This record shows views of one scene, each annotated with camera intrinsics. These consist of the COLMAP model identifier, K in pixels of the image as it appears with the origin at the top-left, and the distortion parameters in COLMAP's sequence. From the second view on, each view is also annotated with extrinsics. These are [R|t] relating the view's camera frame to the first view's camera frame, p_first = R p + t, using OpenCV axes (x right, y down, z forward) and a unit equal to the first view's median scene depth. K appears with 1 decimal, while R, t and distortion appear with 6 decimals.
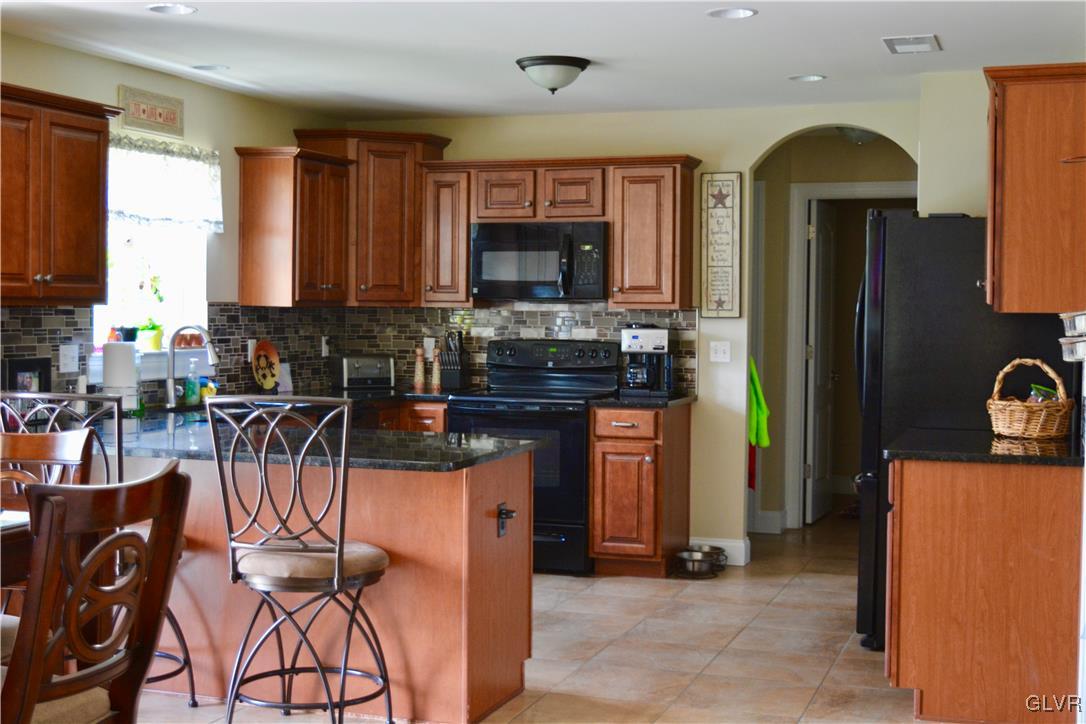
lens RADIAL K [[1495.2, 0, 542.7], [0, 1495.2, 362.5], [0, 0, 1]] dist [-0.037869, 0.000000]
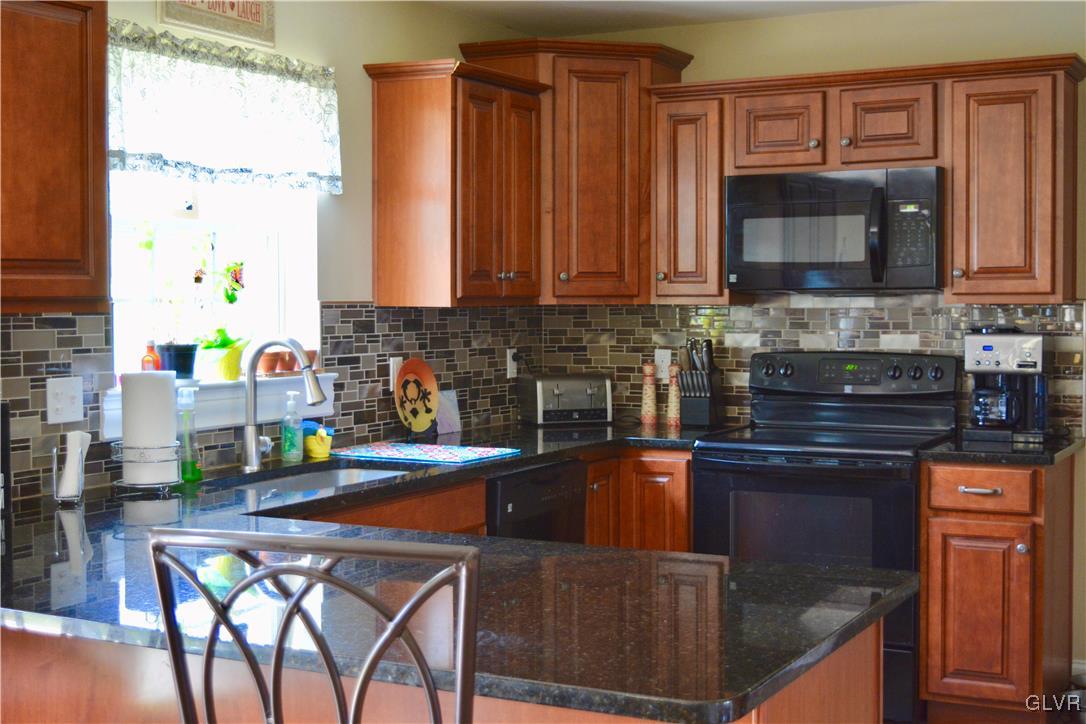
lens RADIAL K [[1495.2, 0, 533.6], [0, 1495.2, 364.7], [0, 0, 1]] dist [-0.037869, 0.000000]
pose [[0.987281, -0.006774, -0.158839, -0.029406], [0.007662, 0.999958, 0.004983, -0.015213], [0.158799, -0.006136, 0.987292, 0.361439]]
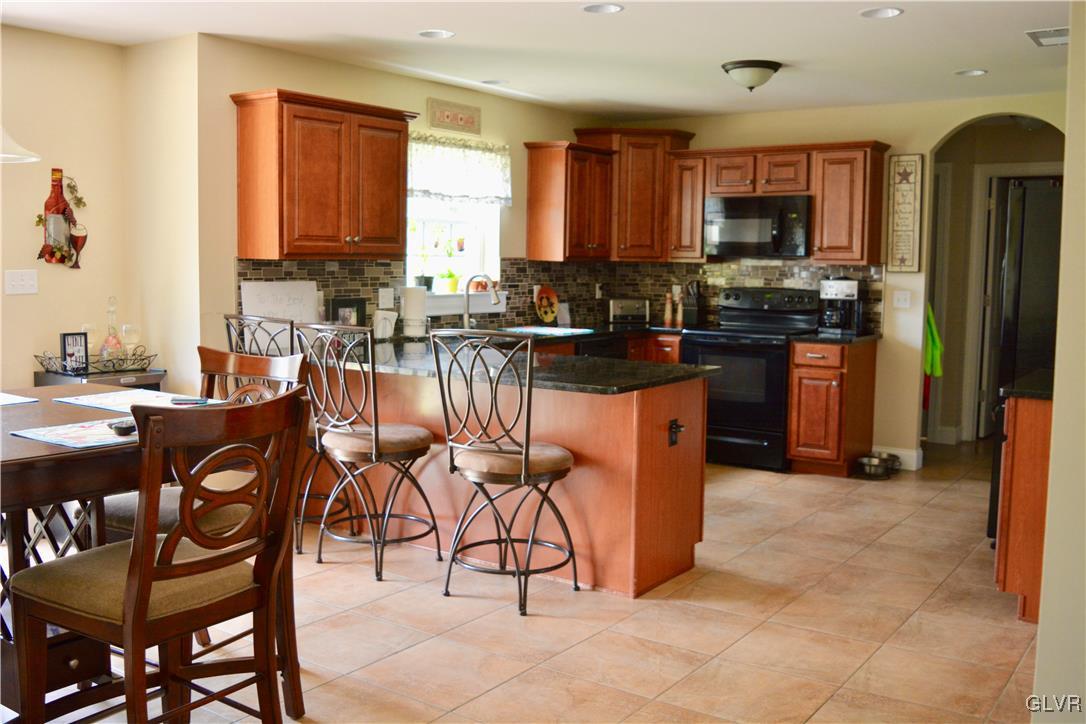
lens RADIAL K [[1031.3, 0, 537.4], [0, 1031.3, 361.6], [0, 0, 1]] dist [-0.069981, 0.000000]
pose [[0.960471, 0.029796, -0.276780, 0.068143], [-0.013548, 0.998080, 0.060433, -0.002970], [0.278050, -0.054294, 0.959031, 0.100179]]
